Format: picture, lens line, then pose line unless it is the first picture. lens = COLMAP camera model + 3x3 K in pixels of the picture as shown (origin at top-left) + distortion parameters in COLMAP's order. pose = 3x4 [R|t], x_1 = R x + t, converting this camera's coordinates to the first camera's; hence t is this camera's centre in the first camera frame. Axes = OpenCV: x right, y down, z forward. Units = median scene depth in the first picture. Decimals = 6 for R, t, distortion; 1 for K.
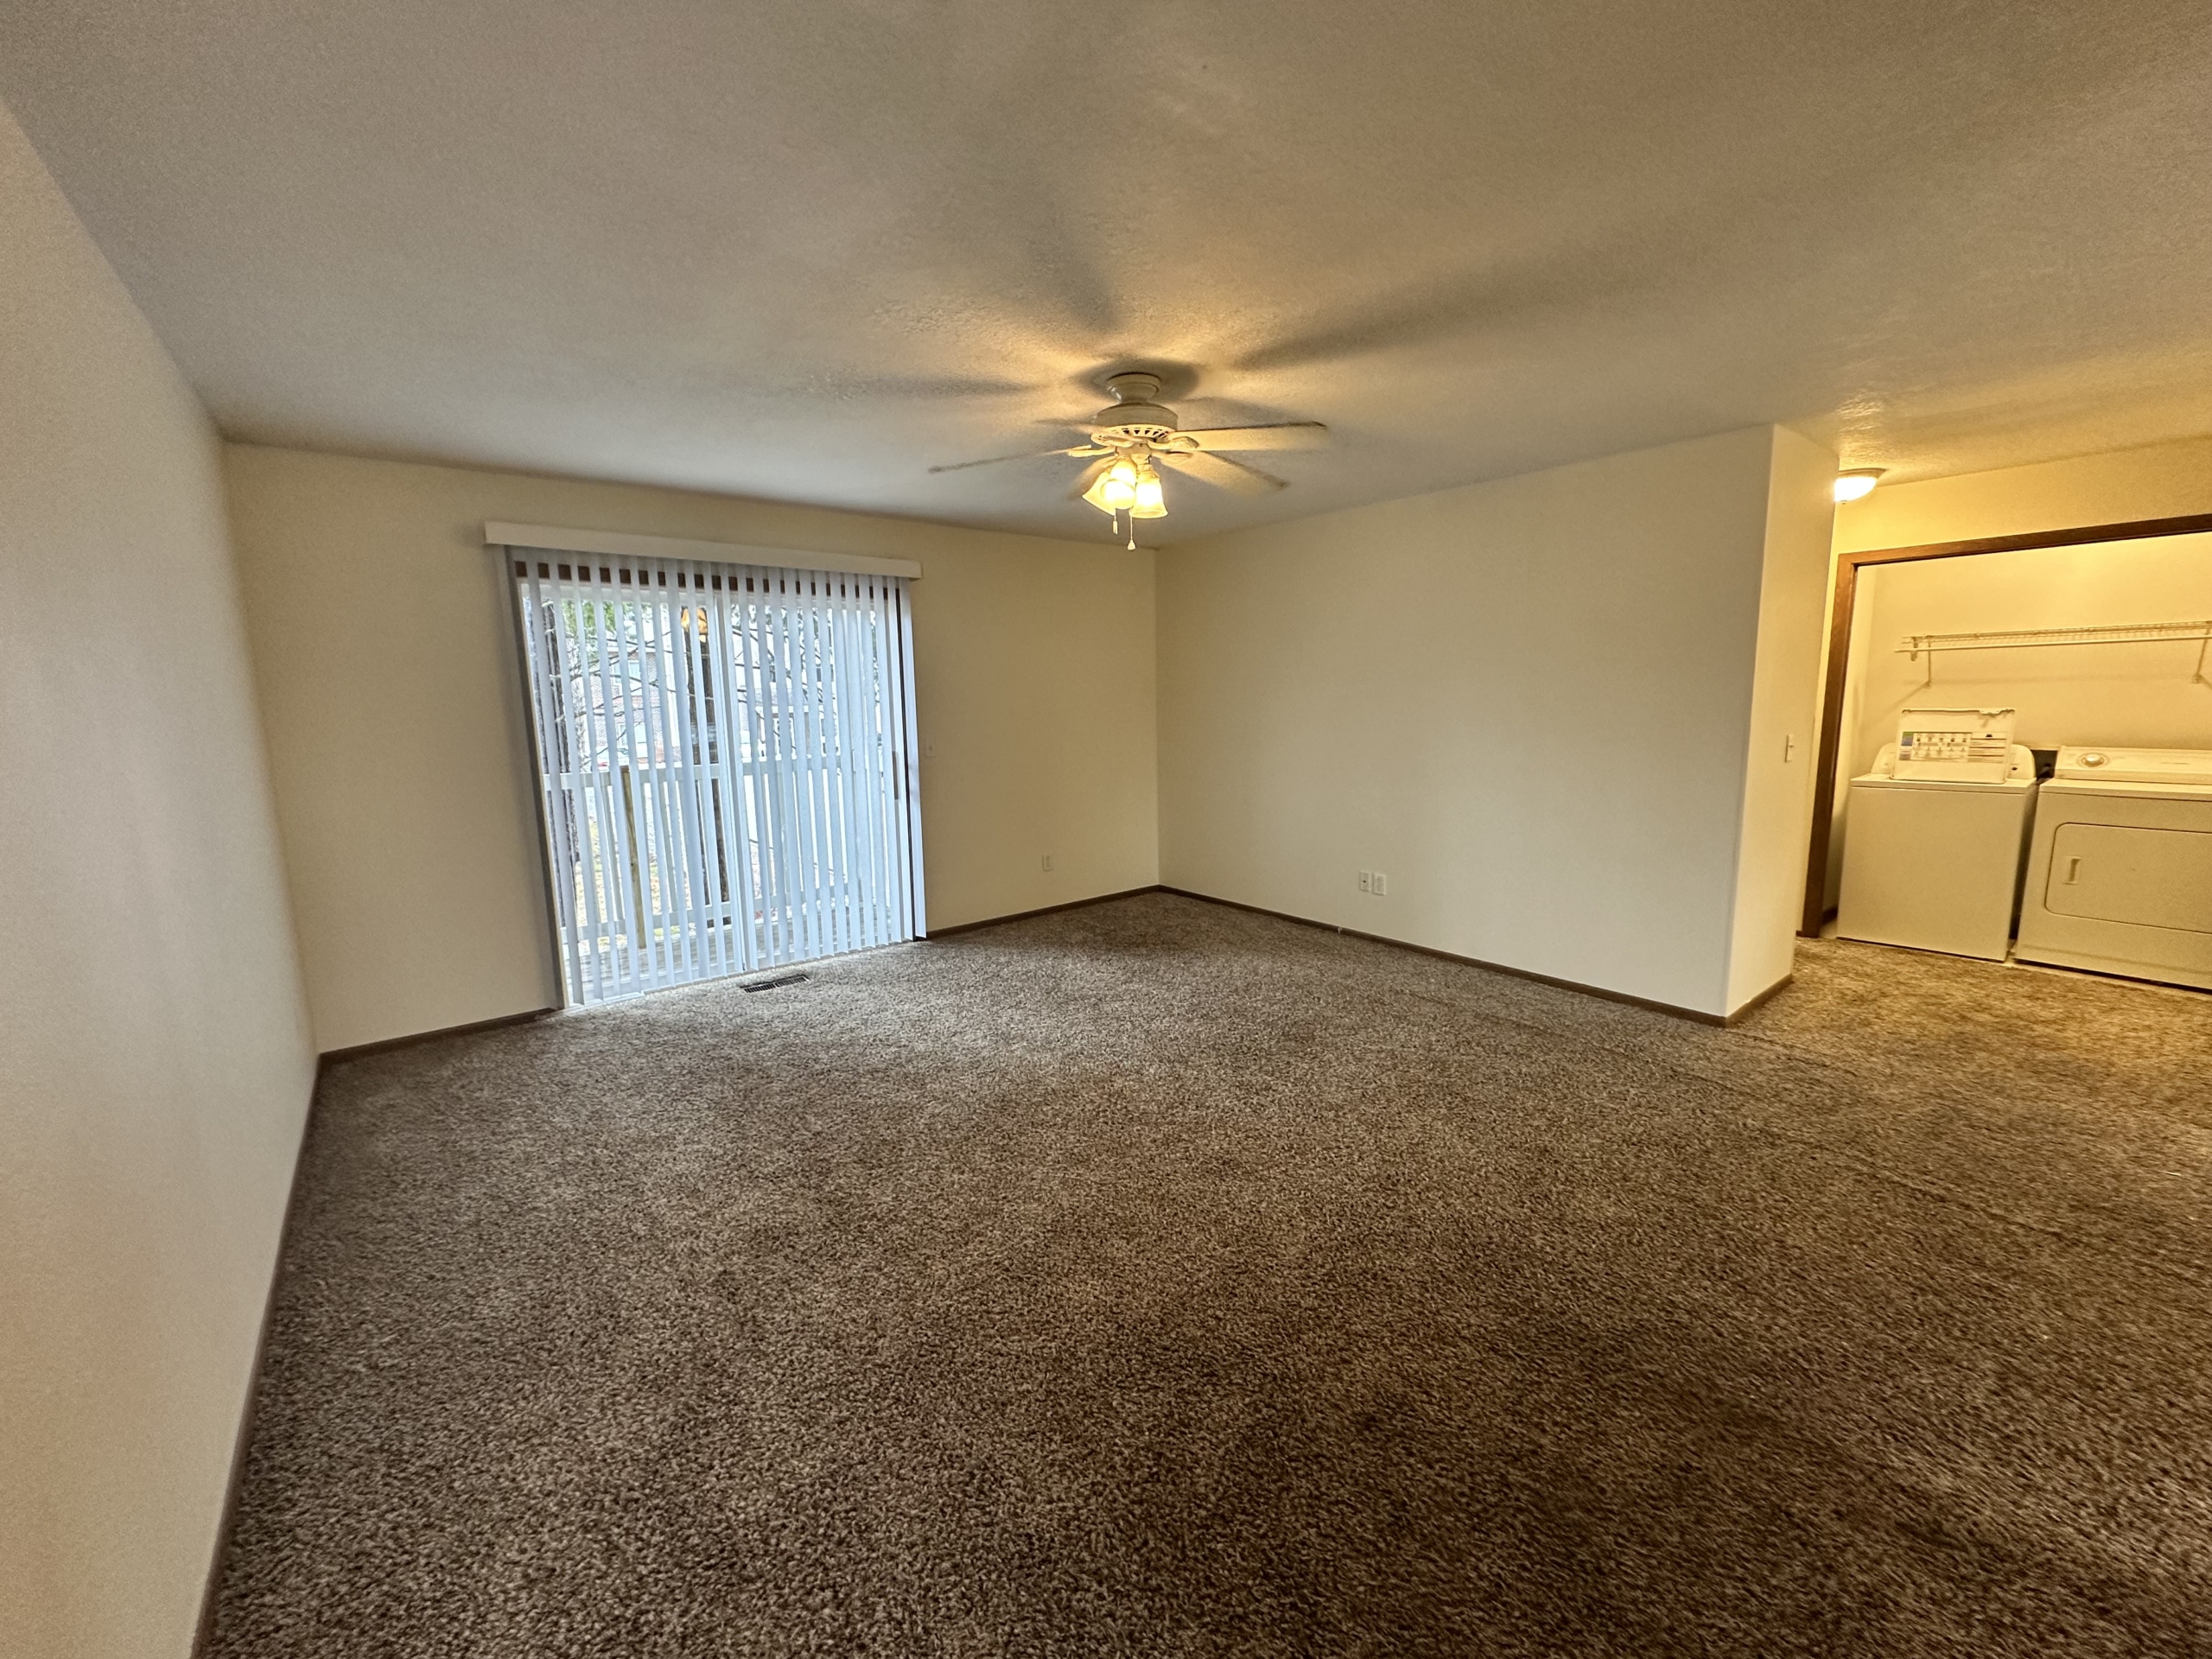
lens RADIAL K [[876.7, 0, 1105.7], [0, 876.7, 830.7], [0, 0, 1]] dist [-0.003324, -0.000135]
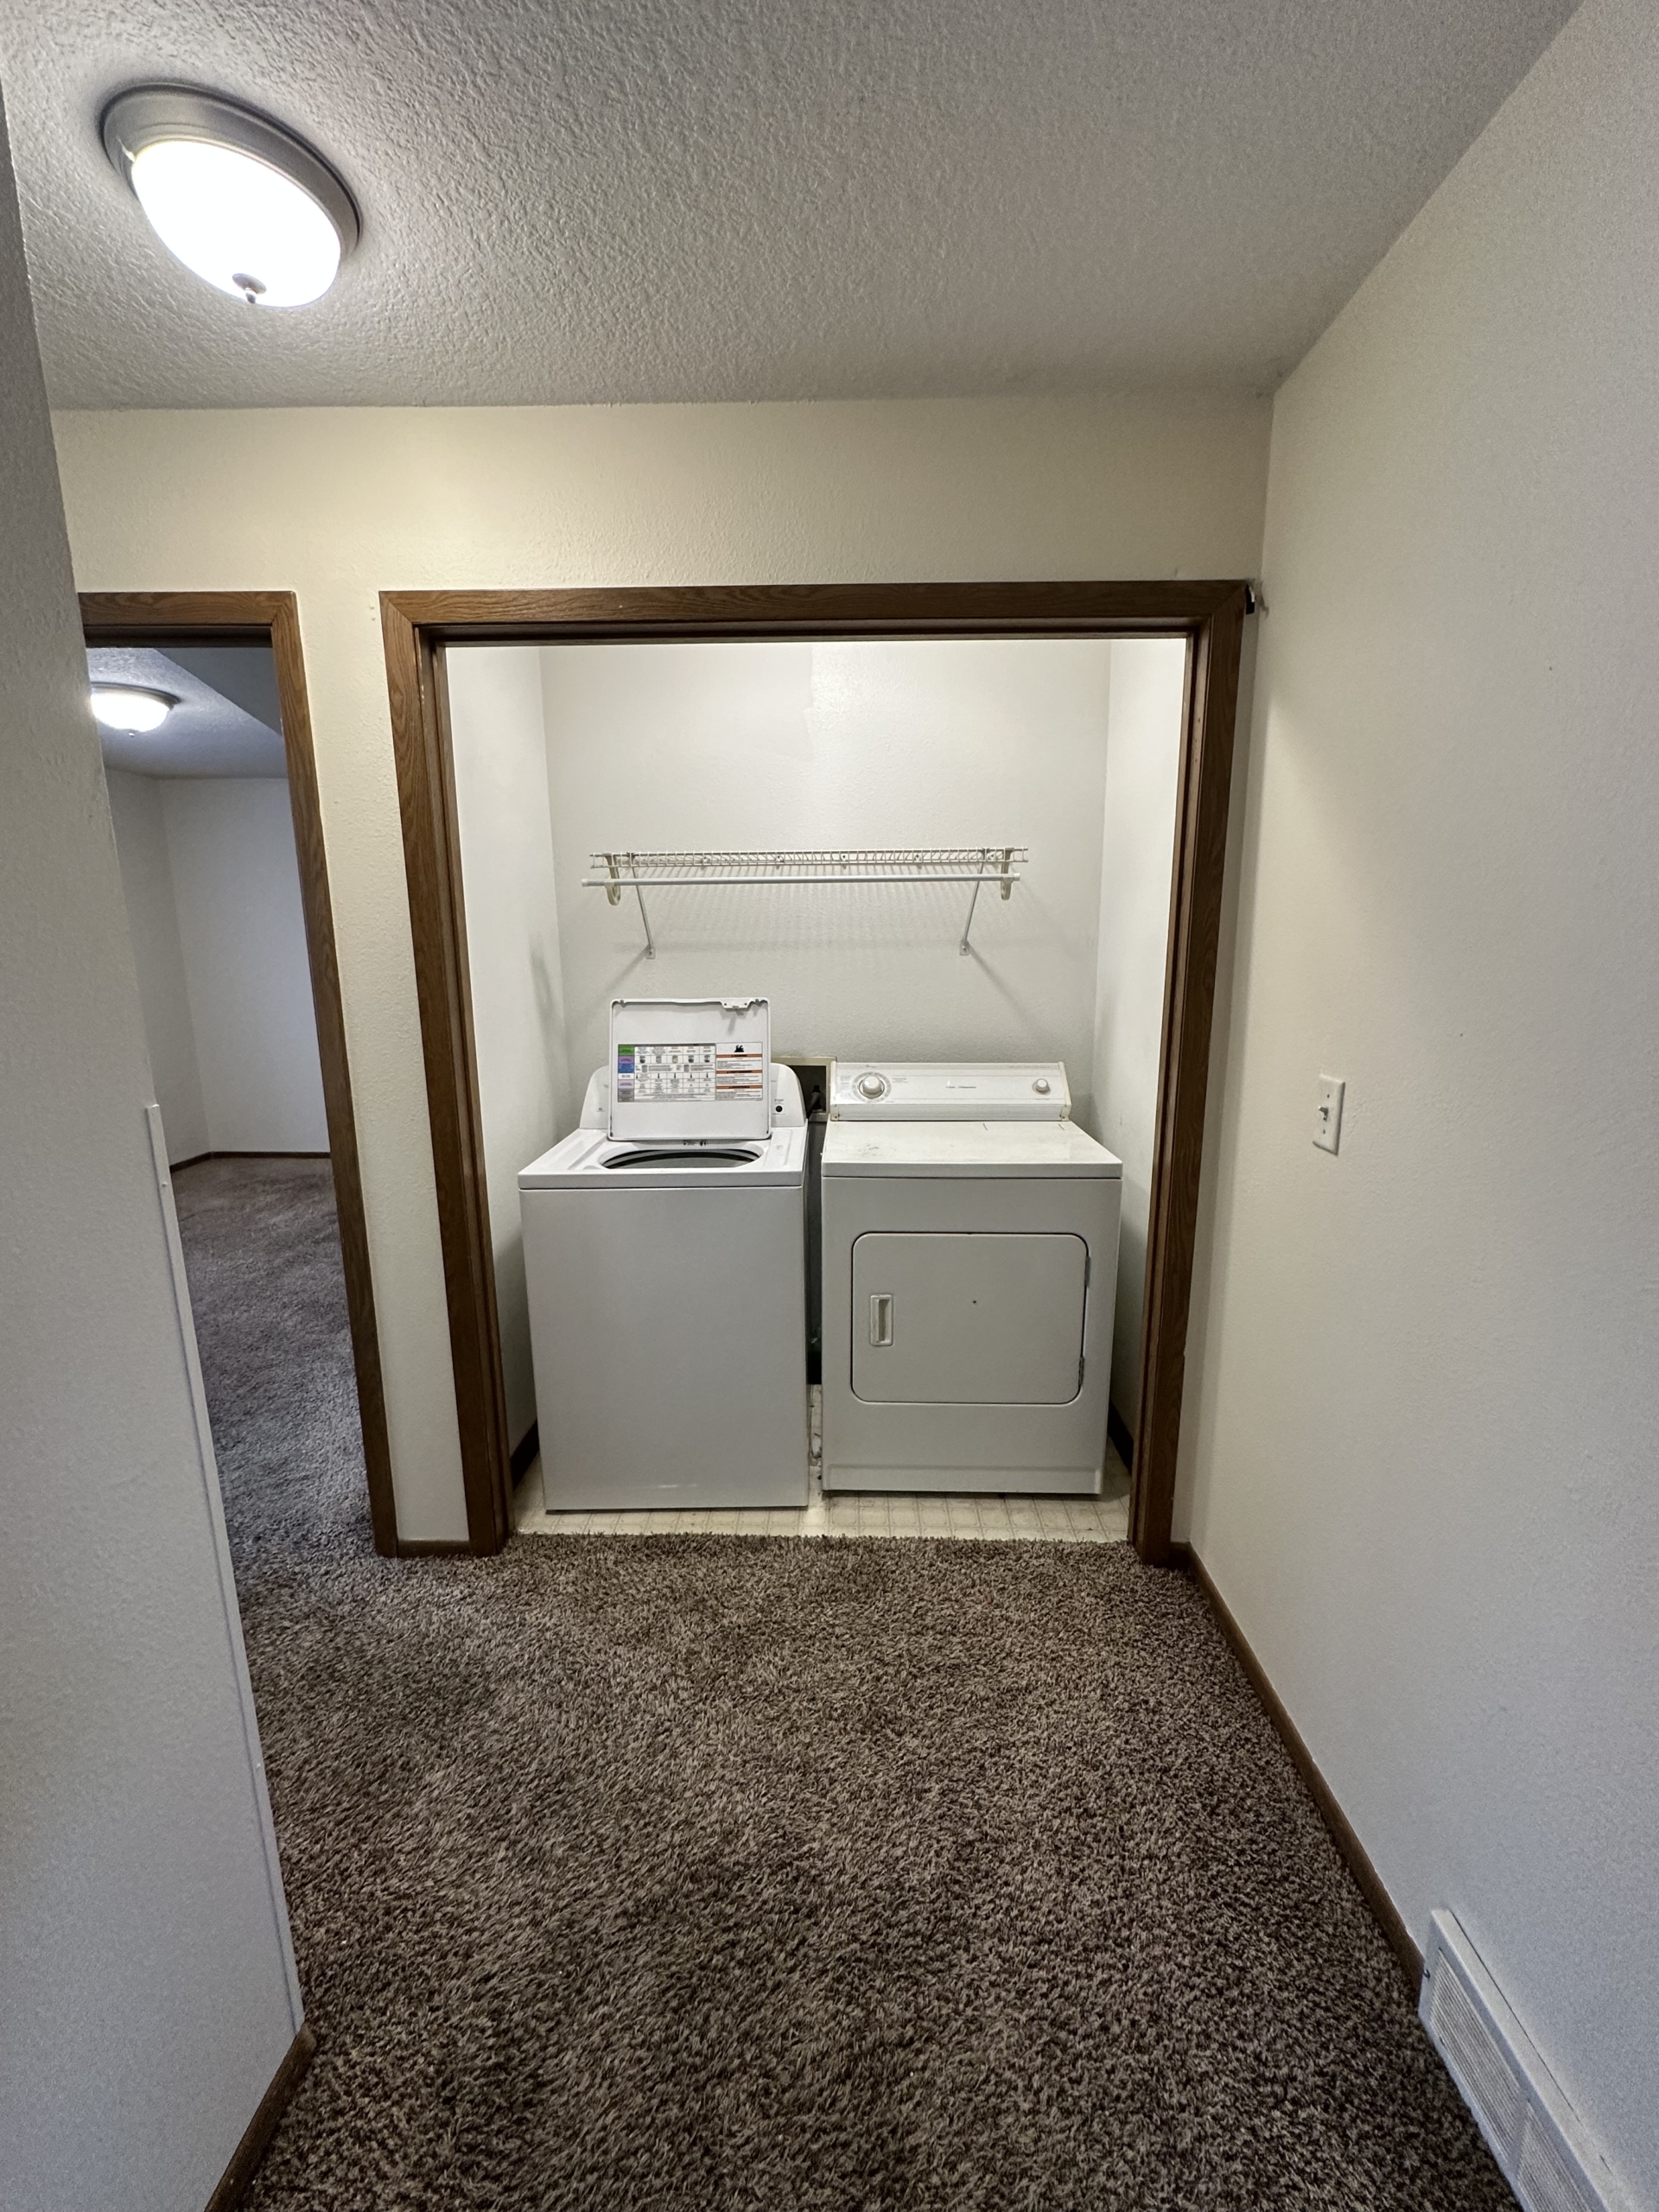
lens RADIAL K [[876.7, 0, 832.2], [0, 876.7, 1116.0], [0, 0, 1]] dist [-0.003324, -0.000135]
pose [[0.641156, -0.132173, 0.755943, 0.636159], [0.107232, 0.990823, 0.082292, -0.106316], [-0.759882, 0.028299, 0.649445, 0.608560]]
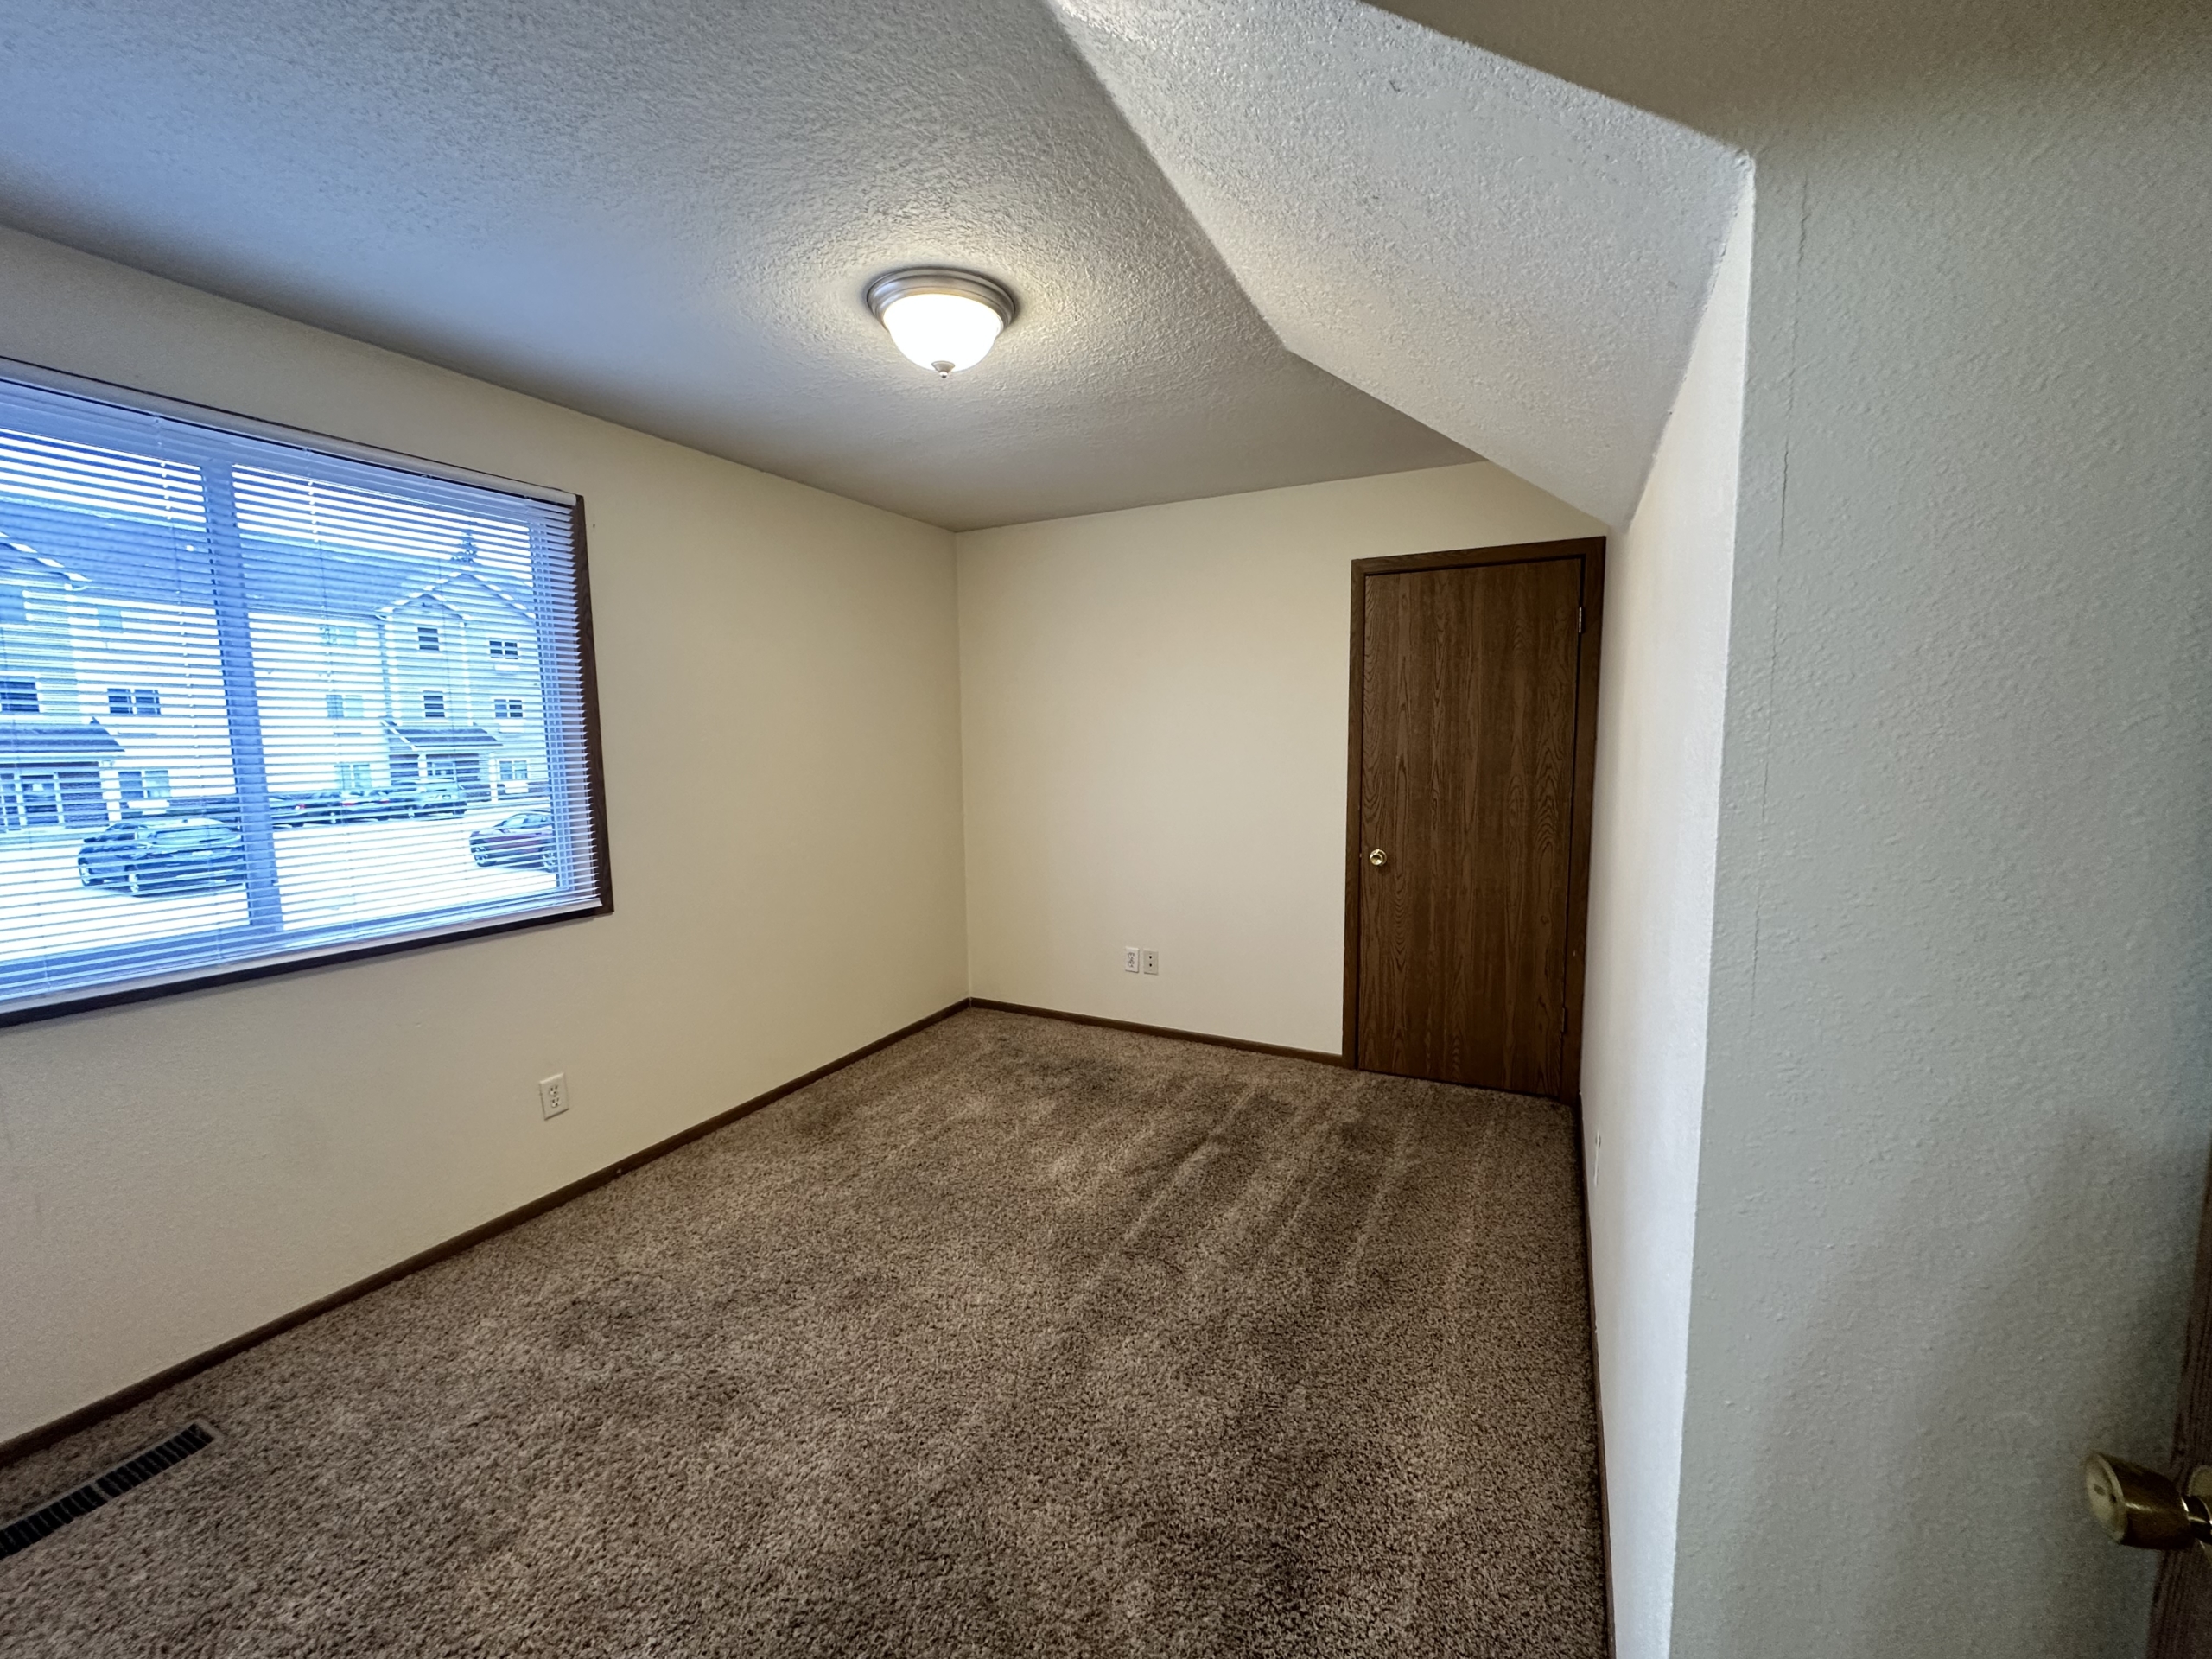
lens RADIAL K [[876.7, 0, 1105.8], [0, 876.7, 824.5], [0, 0, 1]] dist [-0.003324, -0.000135]
pose [[0.908678, -0.023708, 0.416824, 0.690860], [0.044865, 0.998150, -0.041032, -0.149150], [-0.415080, 0.055985, 0.908061, 0.879258]]
